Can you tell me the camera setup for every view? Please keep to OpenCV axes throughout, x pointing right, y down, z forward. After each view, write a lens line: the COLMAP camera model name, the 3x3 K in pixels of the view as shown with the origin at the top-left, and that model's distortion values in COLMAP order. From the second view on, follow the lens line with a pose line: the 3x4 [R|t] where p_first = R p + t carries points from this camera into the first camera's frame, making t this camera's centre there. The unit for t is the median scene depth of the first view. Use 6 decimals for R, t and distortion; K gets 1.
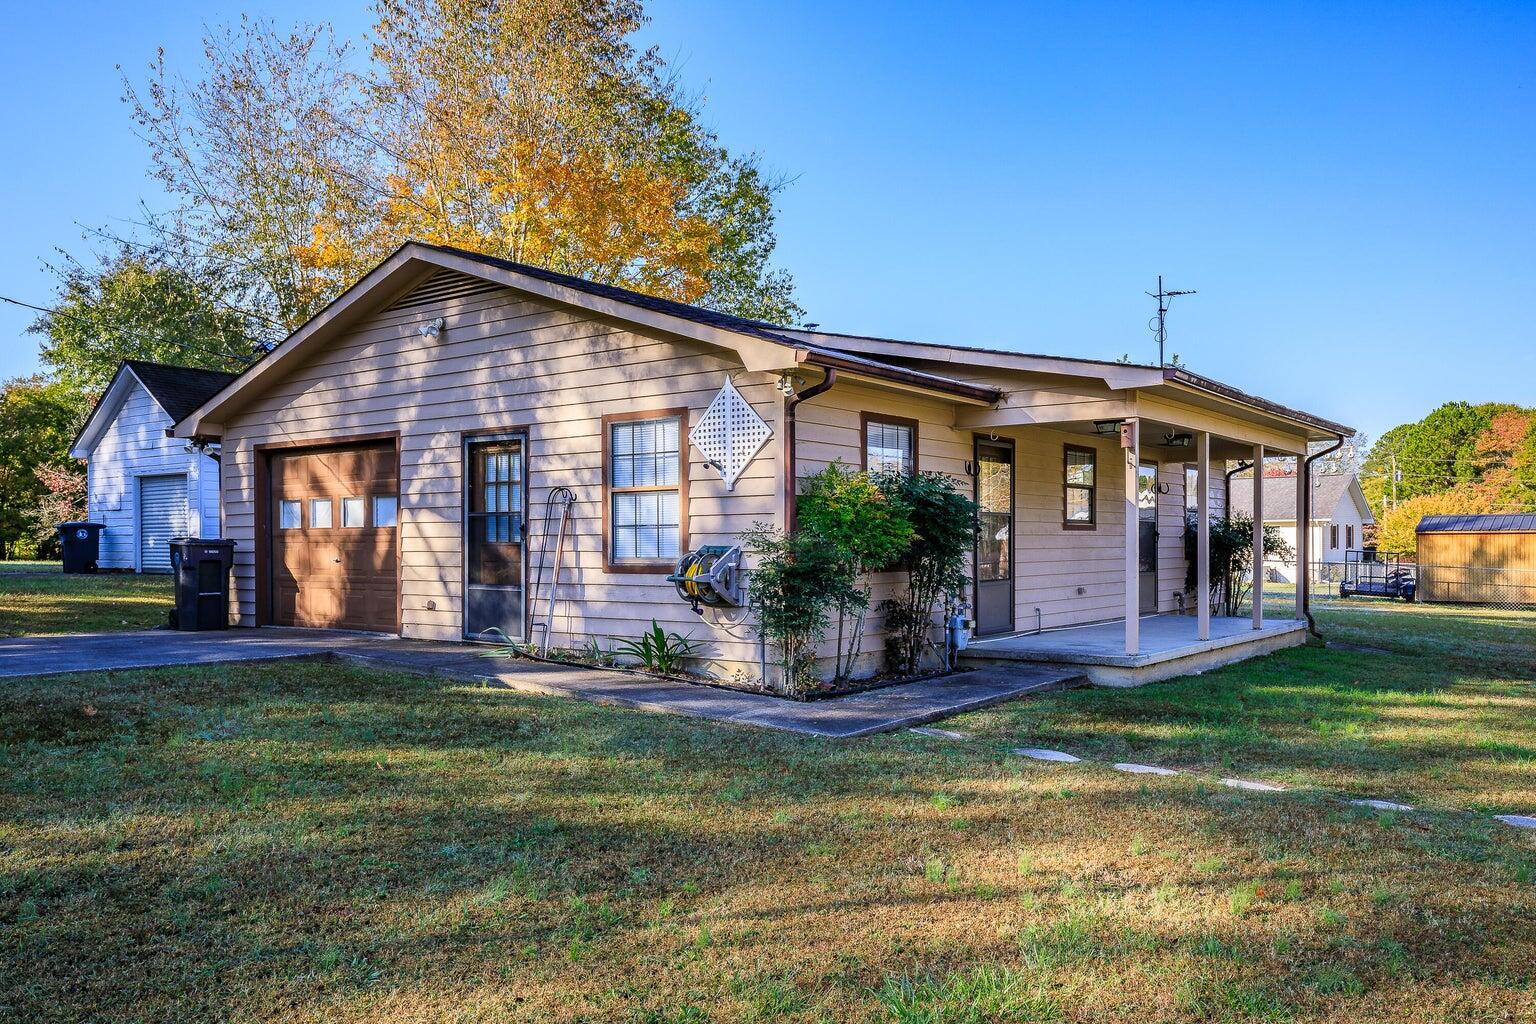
lens RADIAL K [[1128.6, 0, 768.0], [0, 1128.6, 512.0], [0, 0, 1]] dist [-0.000896, 0.000057]
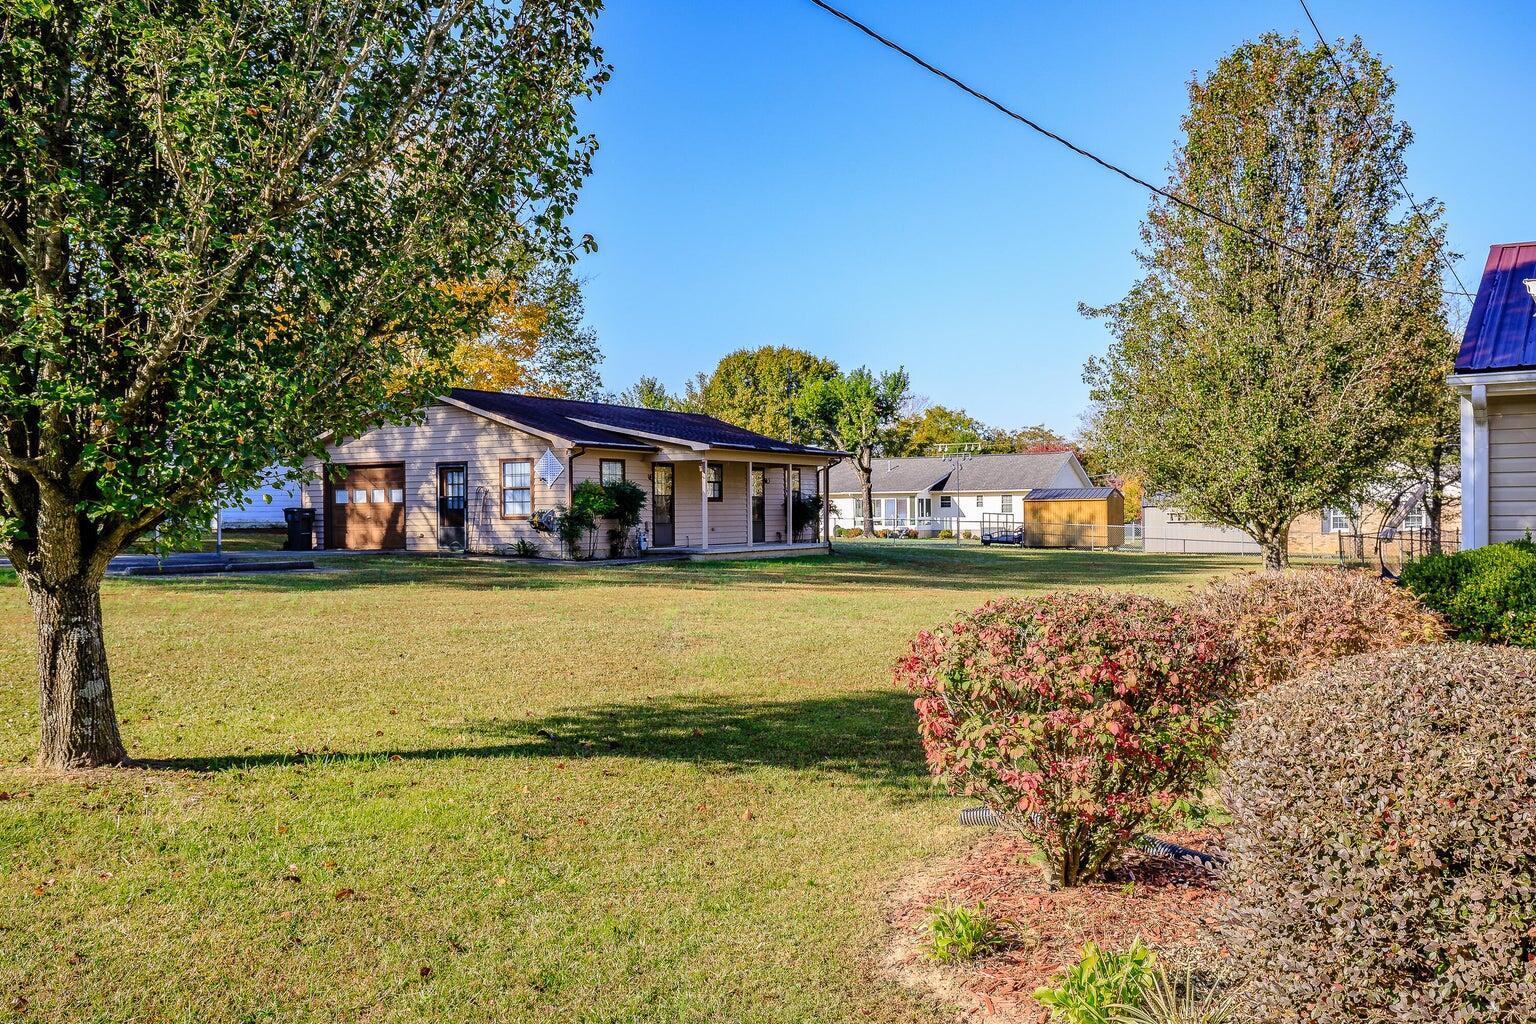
lens RADIAL K [[1426.9, 0, 768.0], [0, 1426.9, 512.0], [0, 0, 1]] dist [0.121569, 0.000145]
pose [[0.994546, -0.007849, 0.104004, 0.120710], [0.004854, 0.999567, 0.029016, -0.055825], [-0.104186, -0.028353, 0.994154, -2.292740]]
